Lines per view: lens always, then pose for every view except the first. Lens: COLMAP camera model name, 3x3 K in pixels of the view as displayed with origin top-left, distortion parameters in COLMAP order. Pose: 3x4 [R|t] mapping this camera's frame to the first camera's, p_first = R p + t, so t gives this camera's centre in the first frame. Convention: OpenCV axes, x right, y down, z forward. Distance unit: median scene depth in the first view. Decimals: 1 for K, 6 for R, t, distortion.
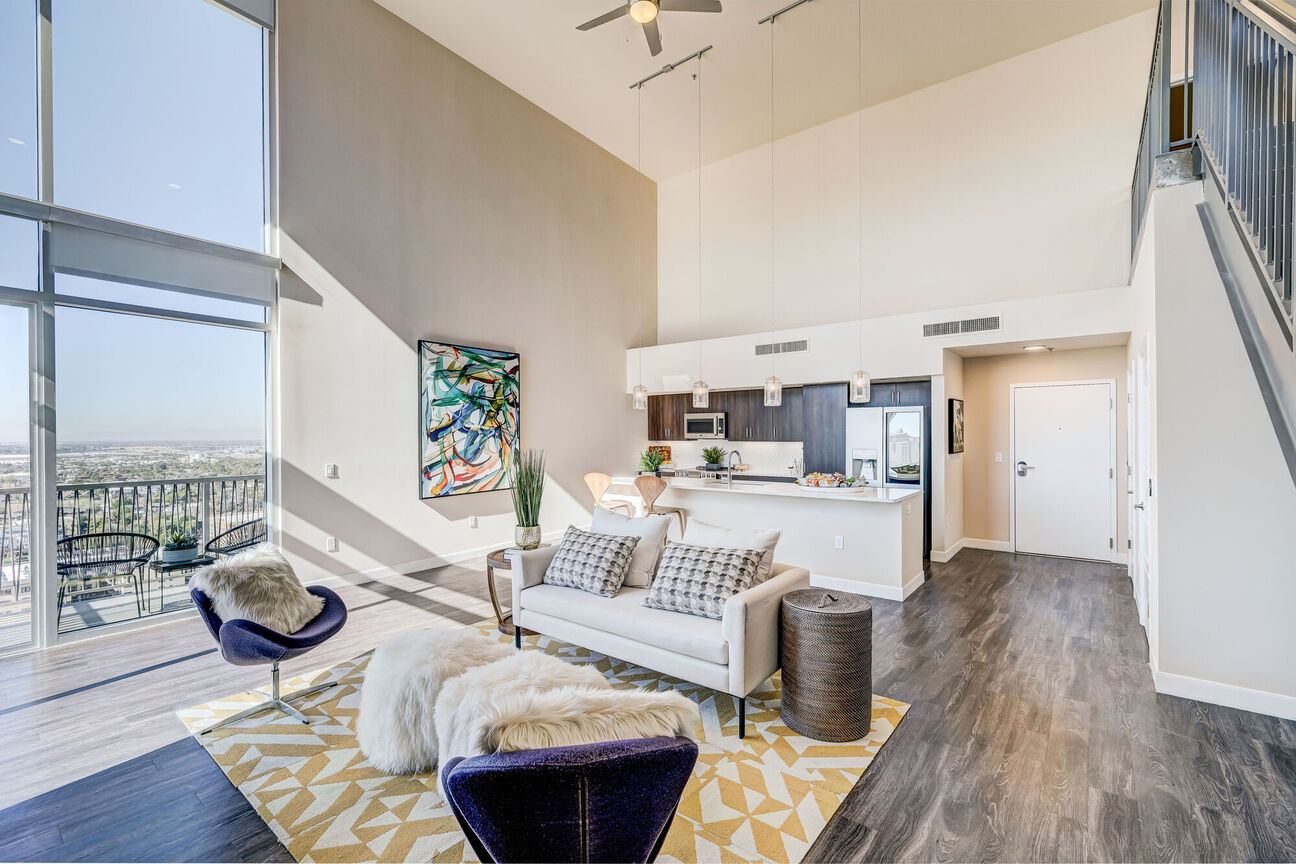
lens RADIAL K [[564.0, 0, 642.6], [0, 564.0, 436.7], [0, 0, 1]] dist [-0.002003, 0.000079]
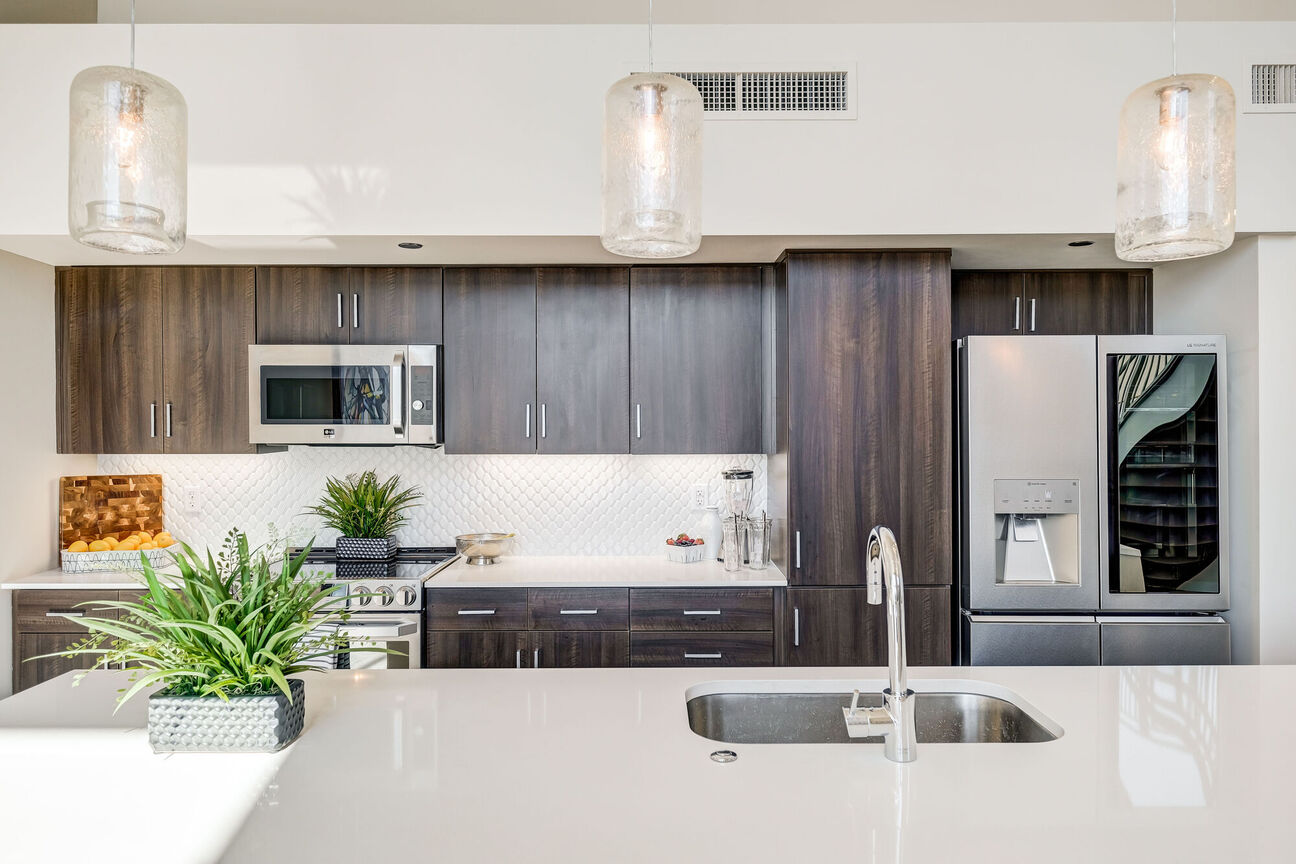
lens RADIAL K [[915.7, 0, 651.1], [0, 915.7, 426.4], [0, 0, 1]] dist [-0.002722, 0.000447]
pose [[0.777898, 0.003767, 0.628379, -0.042222], [0.001087, 0.999972, -0.007342, -0.001336], [-0.628390, 0.006394, 0.777873, 0.608860]]
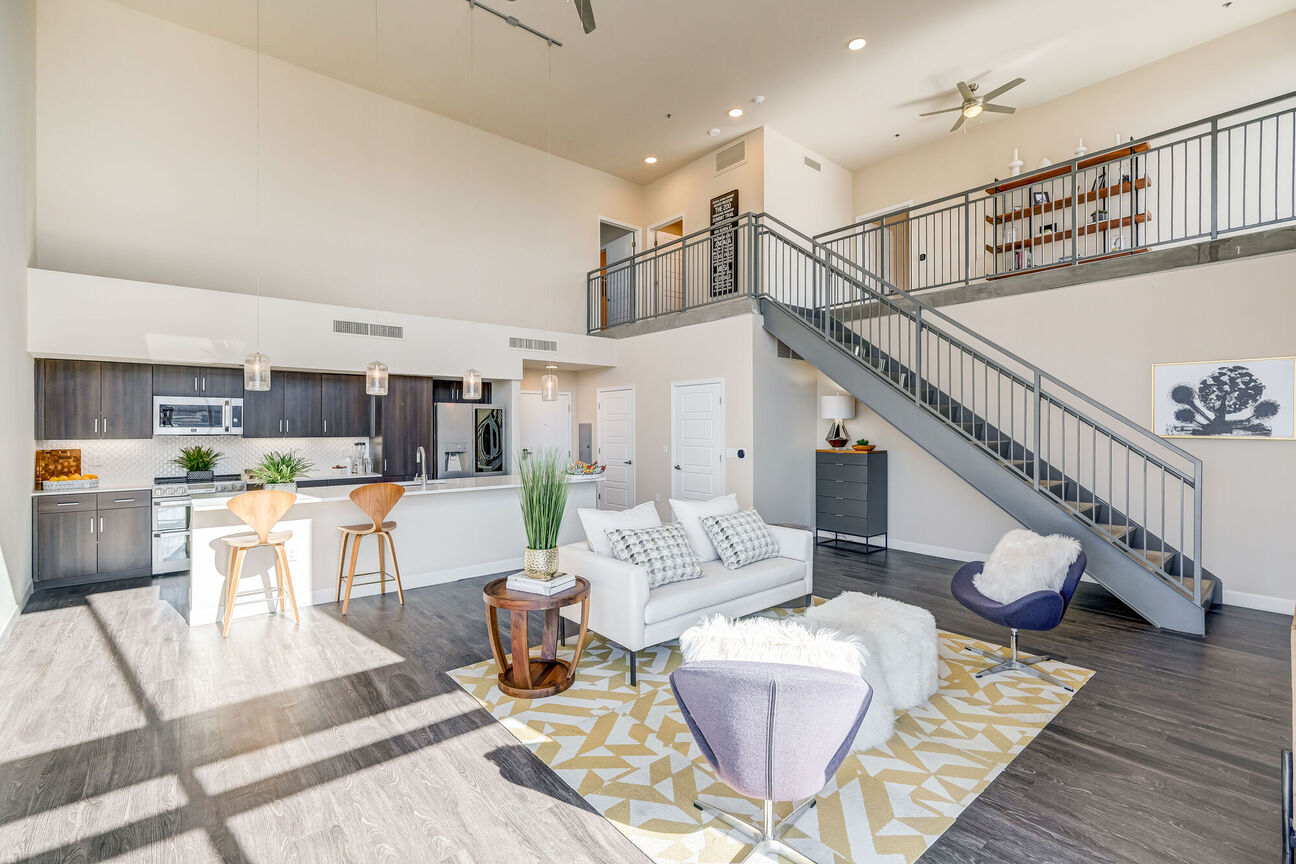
lens RADIAL K [[564.0, 0, 652.9], [0, 564.0, 426.5], [0, 0, 1]] dist [-0.002003, 0.000079]
pose [[0.195627, 0.004299, 0.980669, -0.455465], [0.004020, 0.999978, -0.005186, -0.000610], [-0.980670, 0.004957, 0.195605, 0.346931]]
